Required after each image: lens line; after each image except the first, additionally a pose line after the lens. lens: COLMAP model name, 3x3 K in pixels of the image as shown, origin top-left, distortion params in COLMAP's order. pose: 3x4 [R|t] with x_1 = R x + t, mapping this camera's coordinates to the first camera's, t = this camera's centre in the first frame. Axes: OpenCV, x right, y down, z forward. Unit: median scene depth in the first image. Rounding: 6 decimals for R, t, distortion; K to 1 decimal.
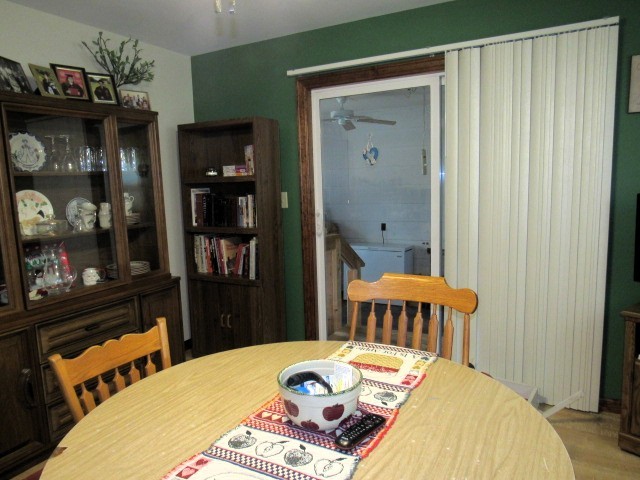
lens RADIAL K [[458.0, 0, 317.6], [0, 458.0, 239.7], [0, 0, 1]] dist [-0.010993, -0.003449]
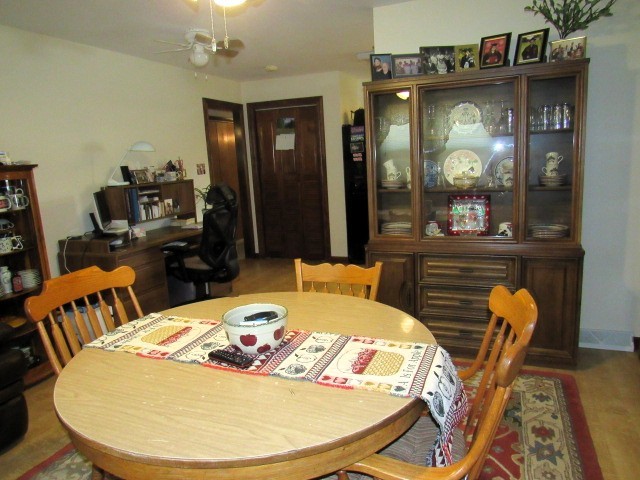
lens RADIAL K [[458.0, 0, 317.6], [0, 458.0, 239.7], [0, 0, 1]] dist [-0.010993, -0.003449]
pose [[0.120522, 0.203386, -0.971652, 0.851393], [-0.082127, 0.977475, 0.194418, -0.118477], [0.989308, 0.056367, 0.134511, 0.682309]]
